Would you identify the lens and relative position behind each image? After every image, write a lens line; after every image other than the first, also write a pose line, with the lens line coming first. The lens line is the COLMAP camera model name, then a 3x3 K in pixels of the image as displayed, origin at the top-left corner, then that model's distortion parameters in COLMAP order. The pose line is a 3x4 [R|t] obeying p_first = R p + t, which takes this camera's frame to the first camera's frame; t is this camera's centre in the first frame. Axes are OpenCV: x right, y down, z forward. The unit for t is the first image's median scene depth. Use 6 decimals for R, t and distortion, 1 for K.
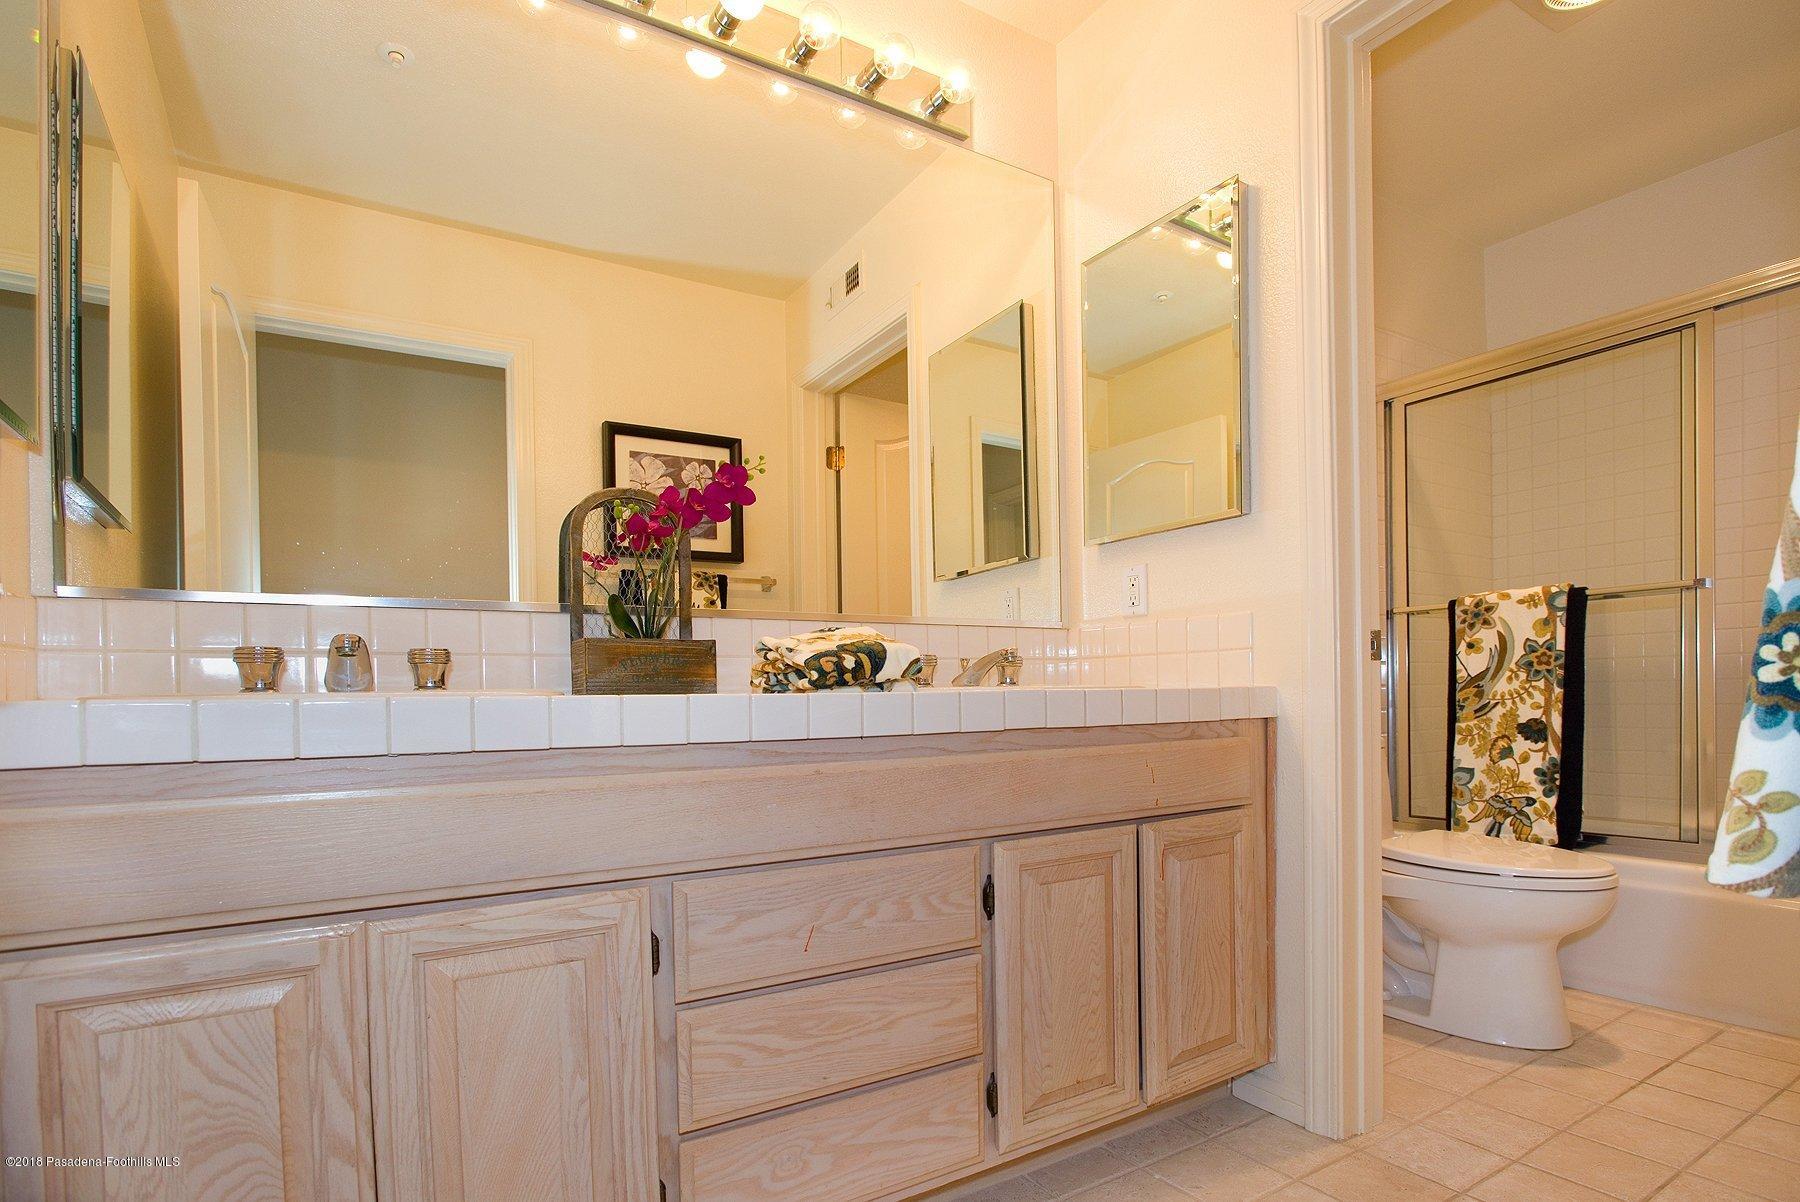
lens RADIAL K [[925.4, 0, 903.7], [0, 925.4, 711.5], [0, 0, 1]] dist [0.000349, 0.000414]
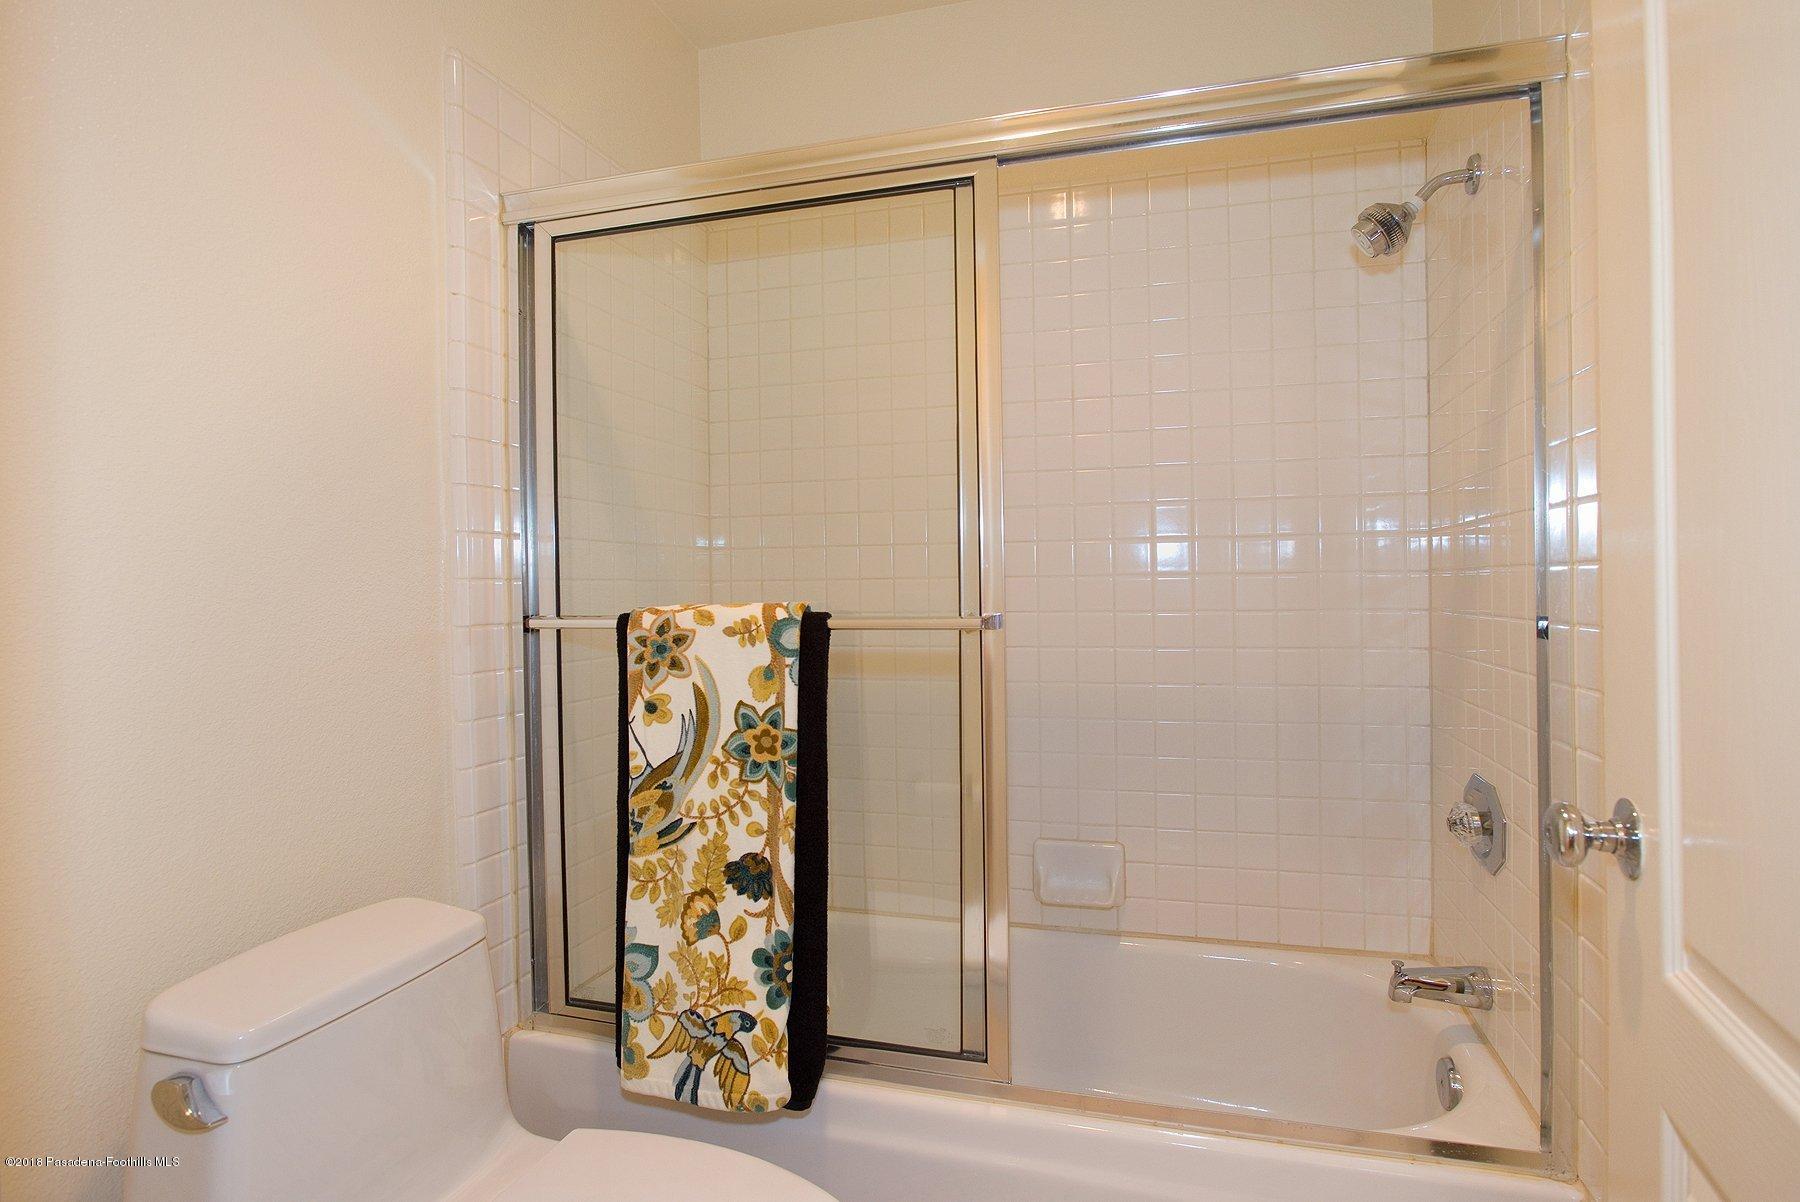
lens RADIAL K [[953.2, 0, 902.0], [0, 953.2, 614.2], [0, 0, 1]] dist [-0.057768, 0.000506]
pose [[0.754320, -0.005572, 0.656483, 0.383965], [0.009076, 0.999957, -0.001941, -0.126922], [-0.656444, 0.007423, 0.754338, 0.524296]]
